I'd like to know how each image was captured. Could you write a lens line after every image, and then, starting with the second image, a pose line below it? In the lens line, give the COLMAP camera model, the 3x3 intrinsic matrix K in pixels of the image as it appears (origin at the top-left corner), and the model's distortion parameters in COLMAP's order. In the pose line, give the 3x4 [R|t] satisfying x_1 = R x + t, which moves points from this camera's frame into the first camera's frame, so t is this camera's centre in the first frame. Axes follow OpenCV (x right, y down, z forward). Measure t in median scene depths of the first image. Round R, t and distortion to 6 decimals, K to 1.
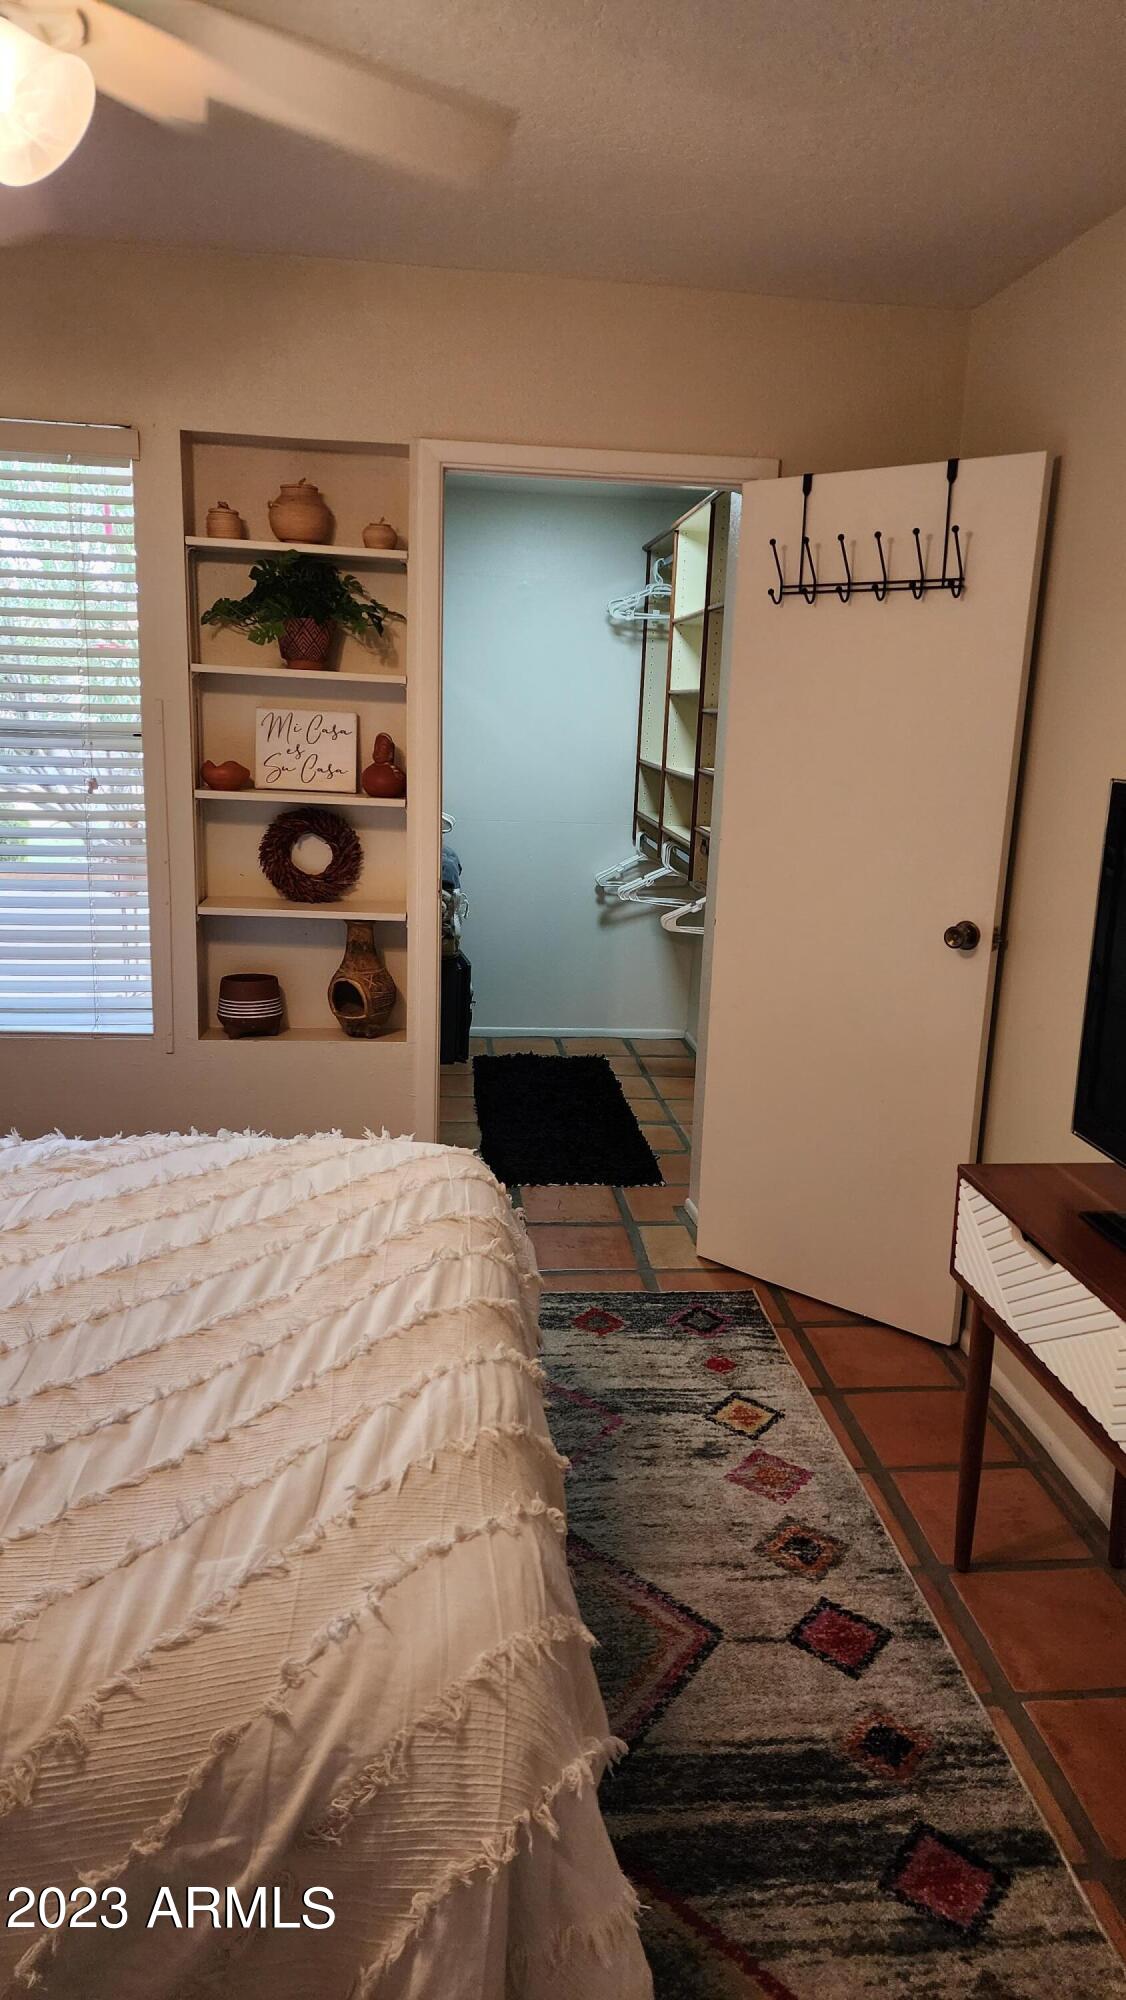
lens RADIAL K [[1325.2, 0, 568.5], [0, 1325.2, 1017.2], [0, 0, 1]] dist [0.083861, -0.094330]
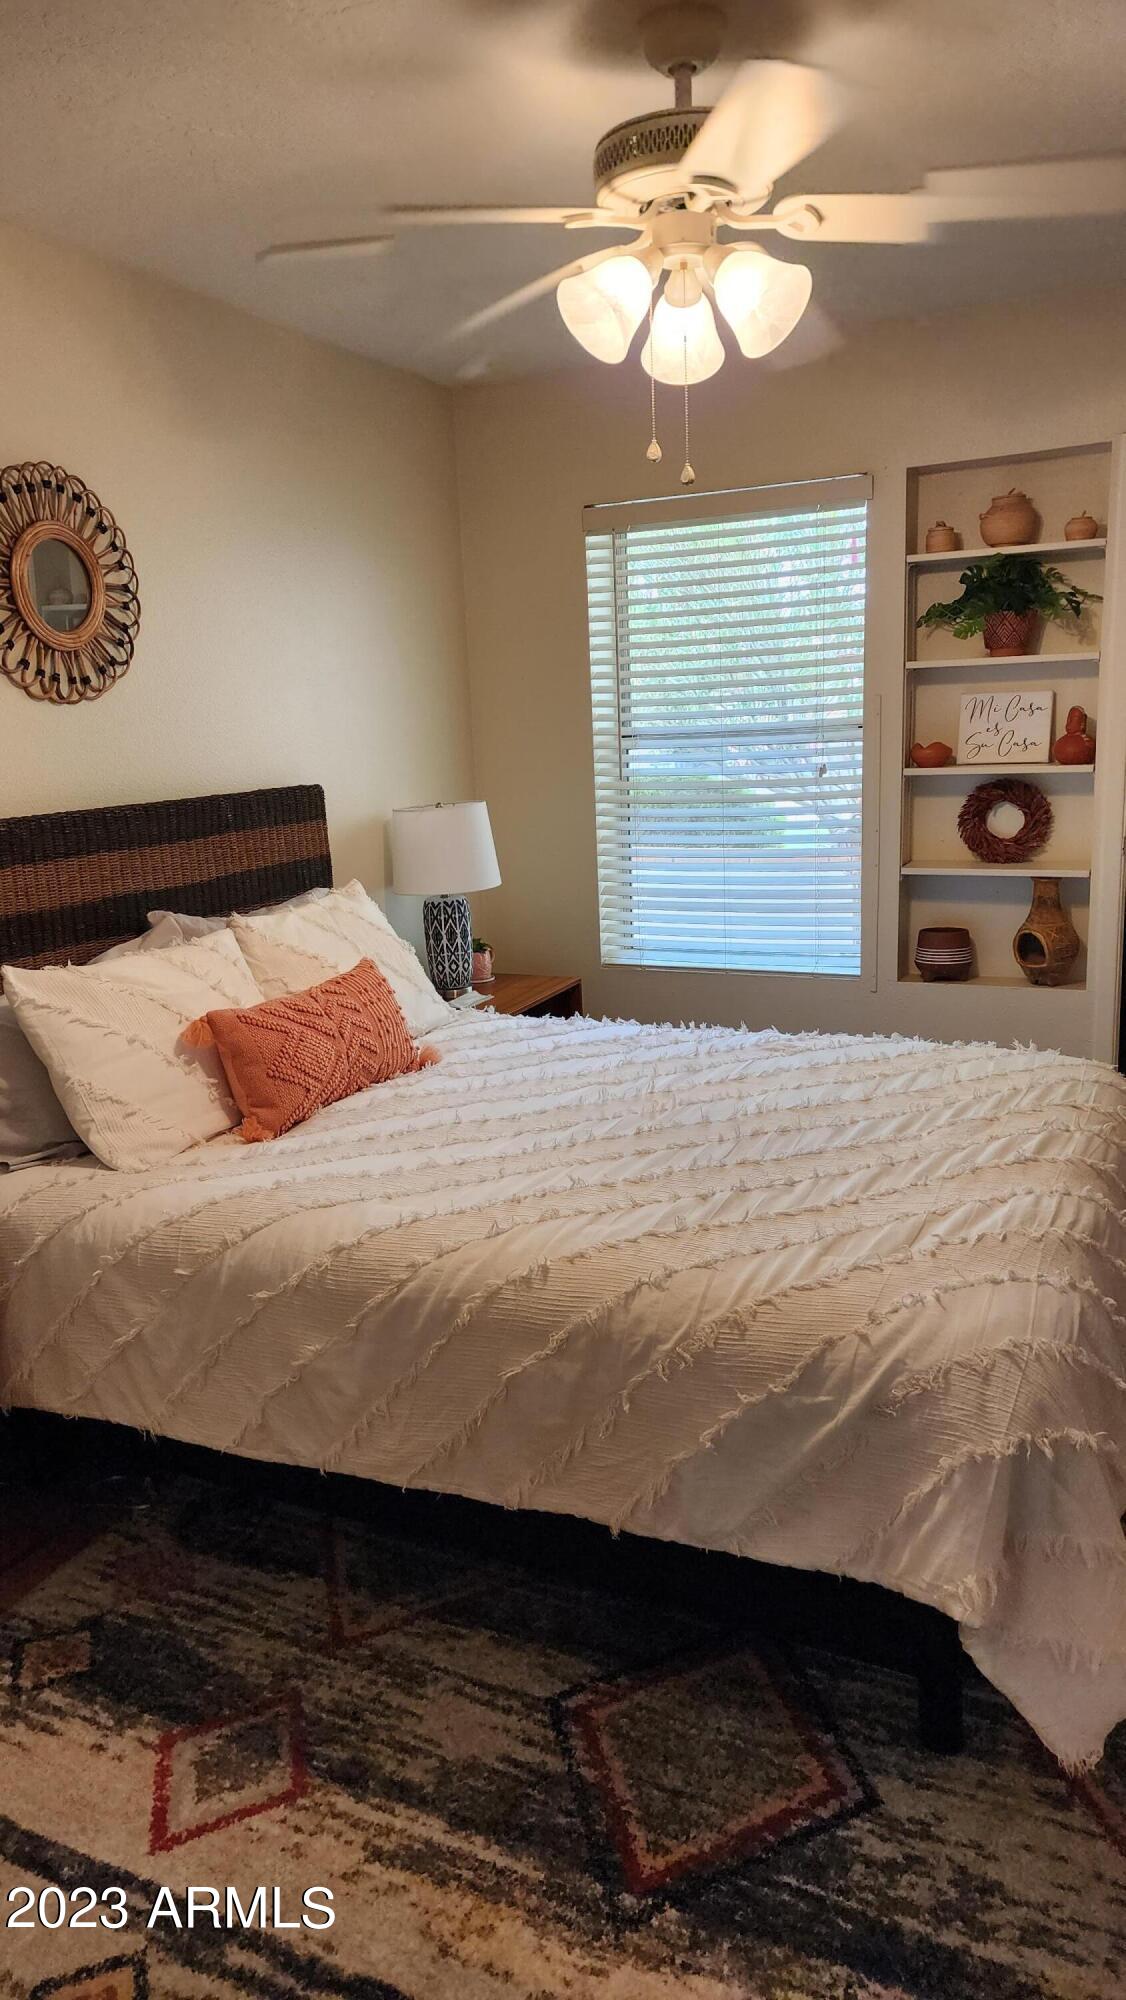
lens RADIAL K [[1325.2, 0, 568.5], [0, 1325.2, 1017.2], [0, 0, 1]] dist [0.083861, -0.094330]
pose [[0.852693, 0.043982, -0.520558, 0.130609], [-0.044639, 0.998940, 0.011279, 0.070588], [0.520502, 0.013620, 0.853752, -0.229609]]
